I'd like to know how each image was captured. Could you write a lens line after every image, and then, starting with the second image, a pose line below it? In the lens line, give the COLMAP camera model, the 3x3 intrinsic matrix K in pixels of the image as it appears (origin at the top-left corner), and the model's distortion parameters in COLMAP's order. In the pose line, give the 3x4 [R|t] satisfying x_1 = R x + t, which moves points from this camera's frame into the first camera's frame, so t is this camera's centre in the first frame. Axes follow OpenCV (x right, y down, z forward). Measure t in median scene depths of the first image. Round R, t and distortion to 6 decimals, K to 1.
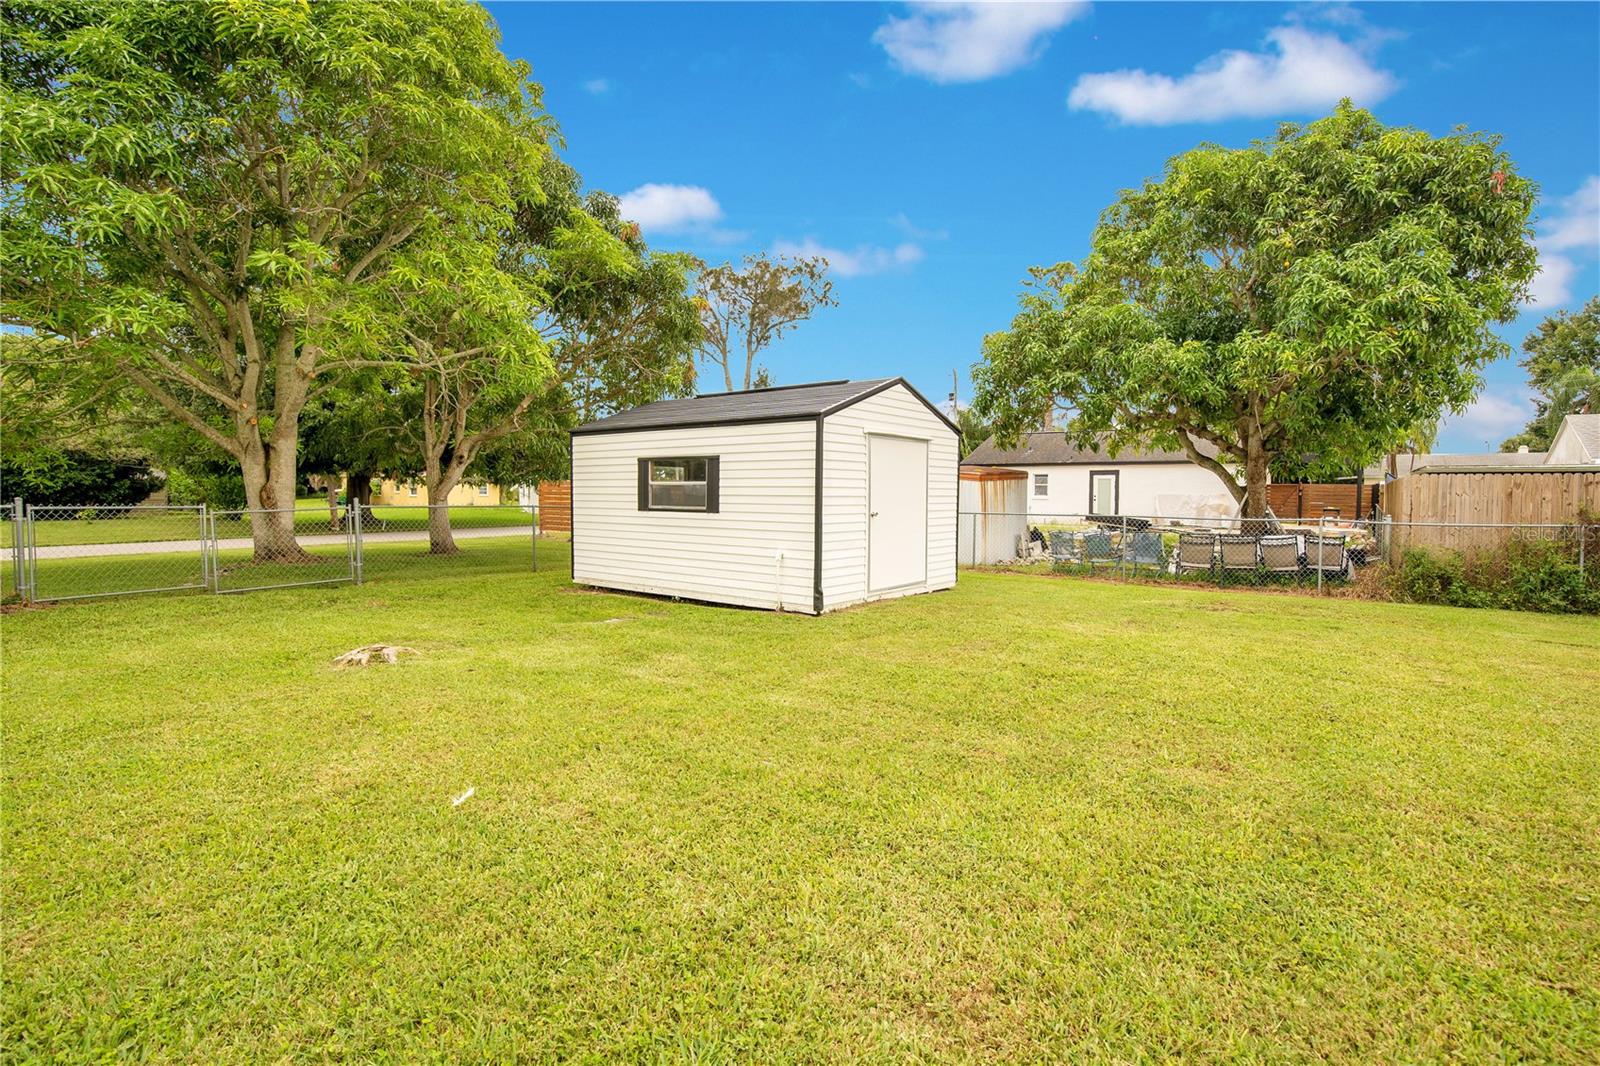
lens RADIAL K [[743.3, 0, 810.7], [0, 743.3, 531.6], [0, 0, 1]] dist [-0.029348, -0.000011]
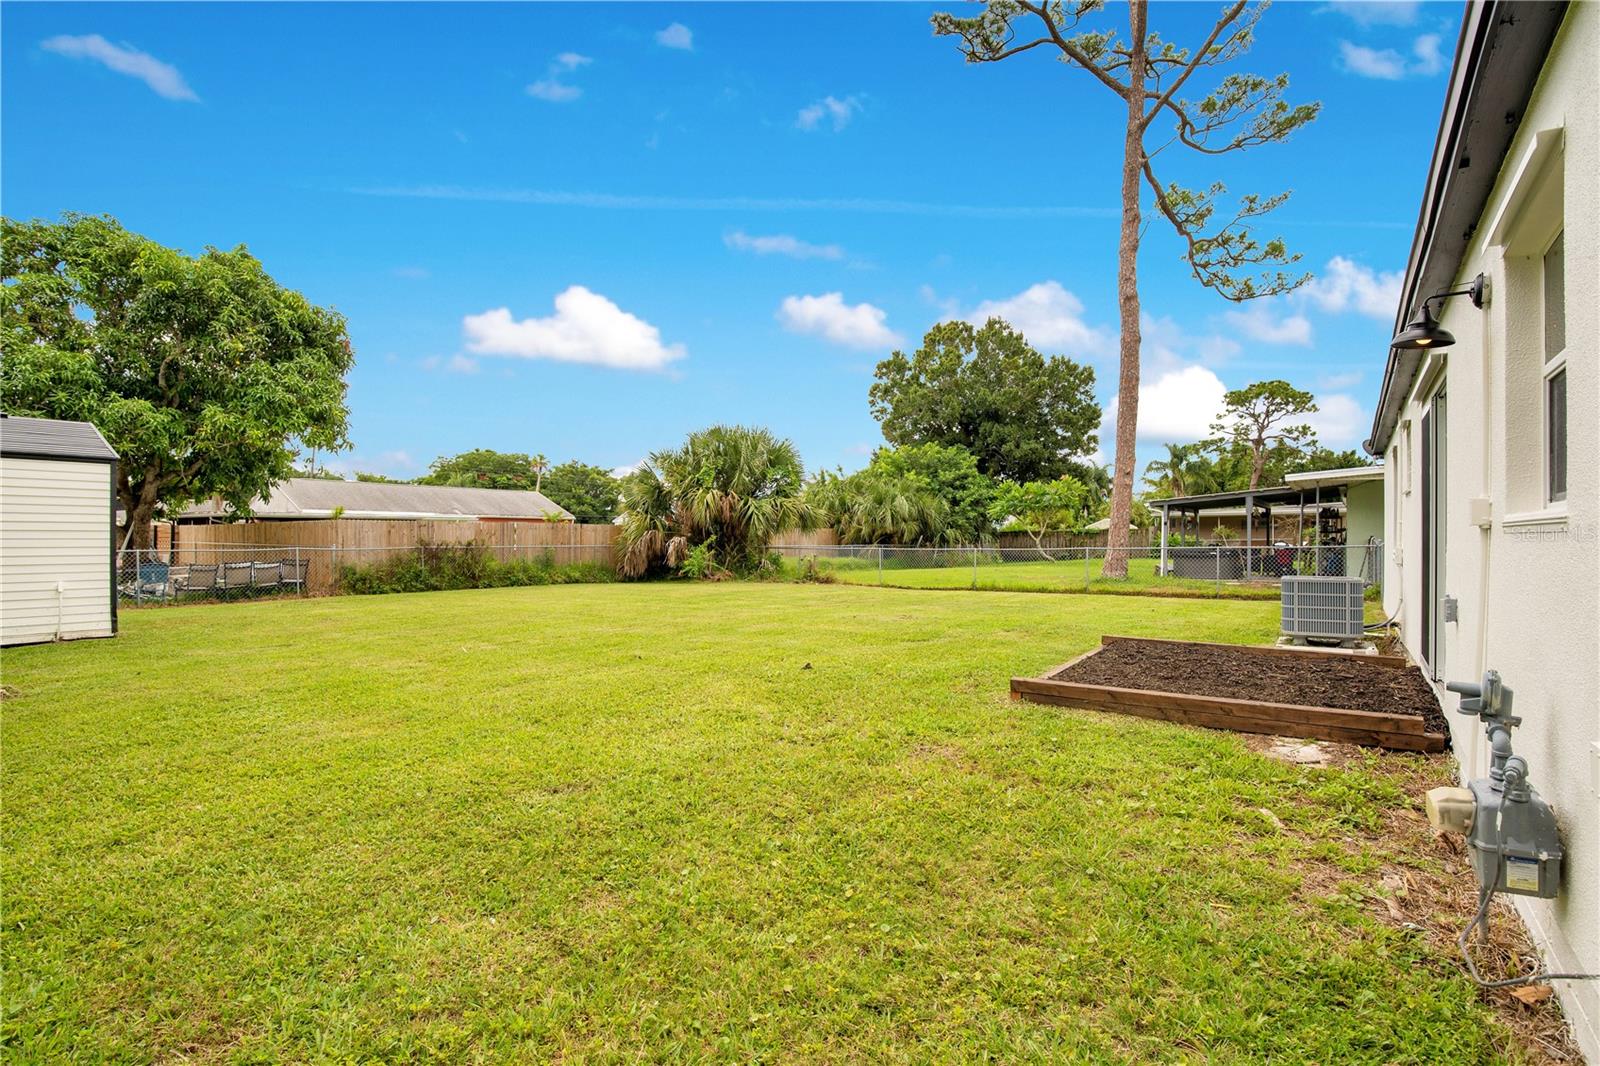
lens RADIAL K [[743.3, 0, 810.7], [0, 743.3, 531.6], [0, 0, 1]] dist [-0.029348, -0.000011]
pose [[-0.023831, 0.004642, 0.999705, -0.754032], [0.051207, 0.998682, -0.003417, 0.008326], [-0.998404, 0.051110, -0.024037, -0.015212]]
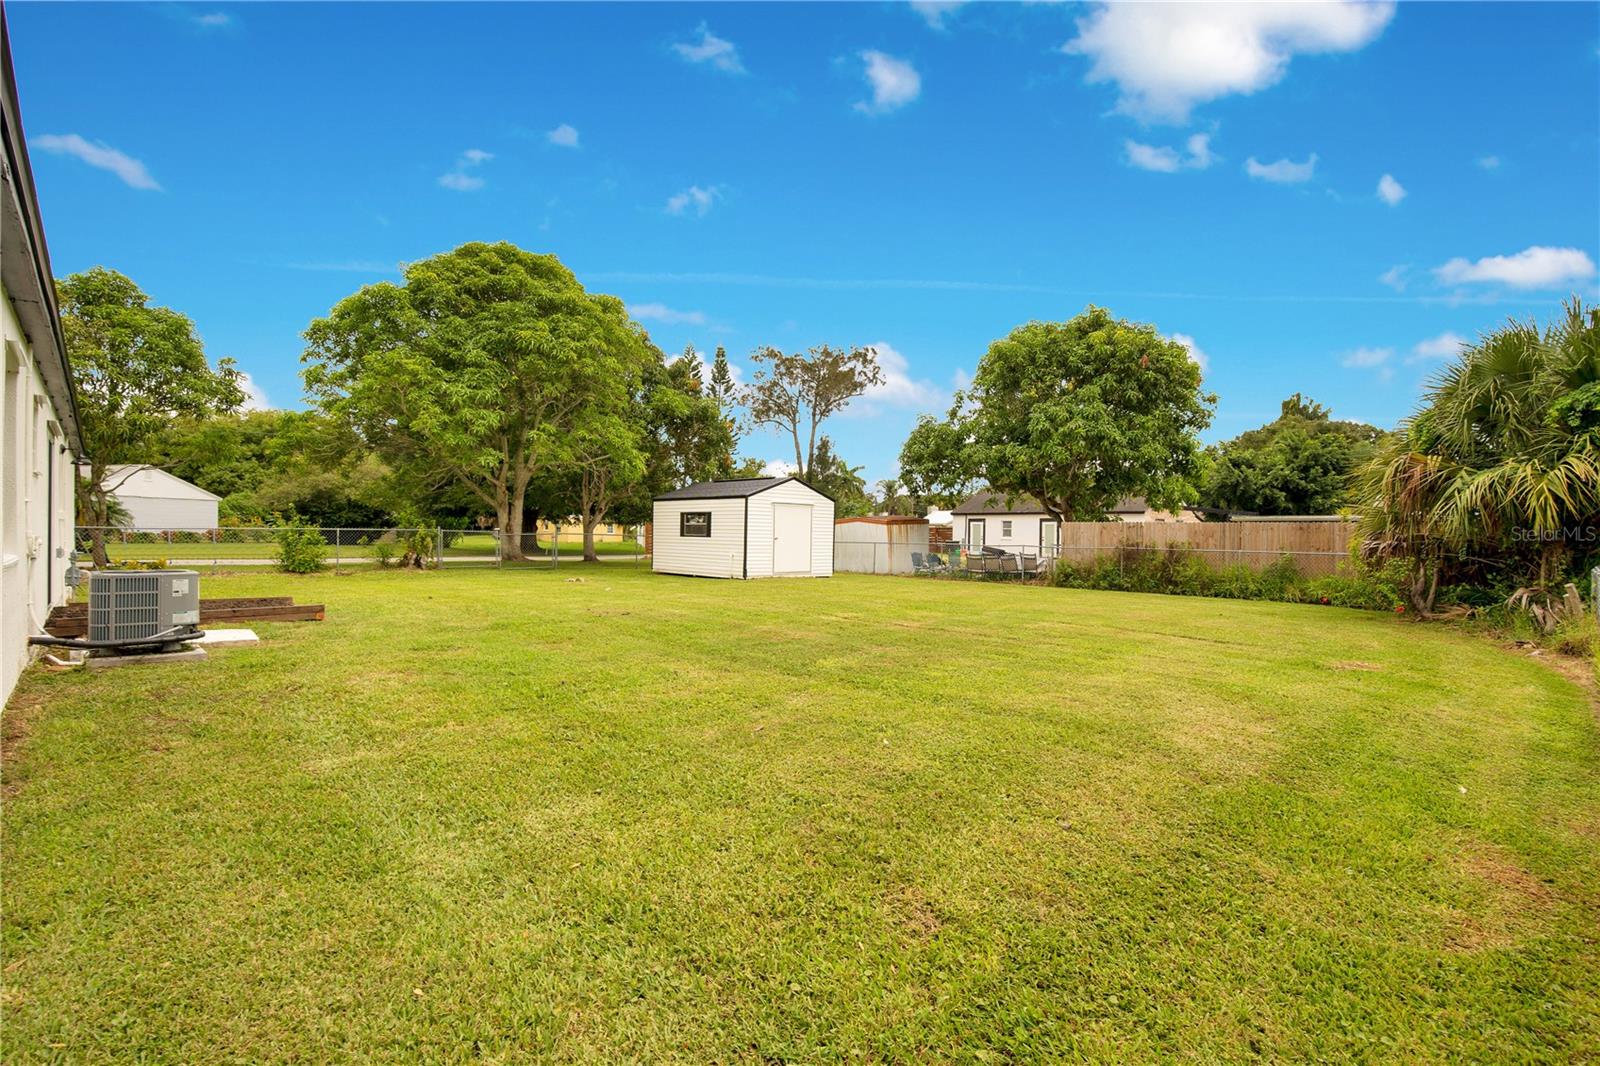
lens RADIAL K [[769.8, 0, 814.1], [0, 769.8, 541.8], [0, 0, 1]] dist [-0.002566, 0.000153]
pose [[0.987800, 0.012265, -0.155243, 0.425574], [-0.019387, 0.998824, -0.044445, 0.067358], [0.154515, 0.046913, 0.986876, -0.978629]]
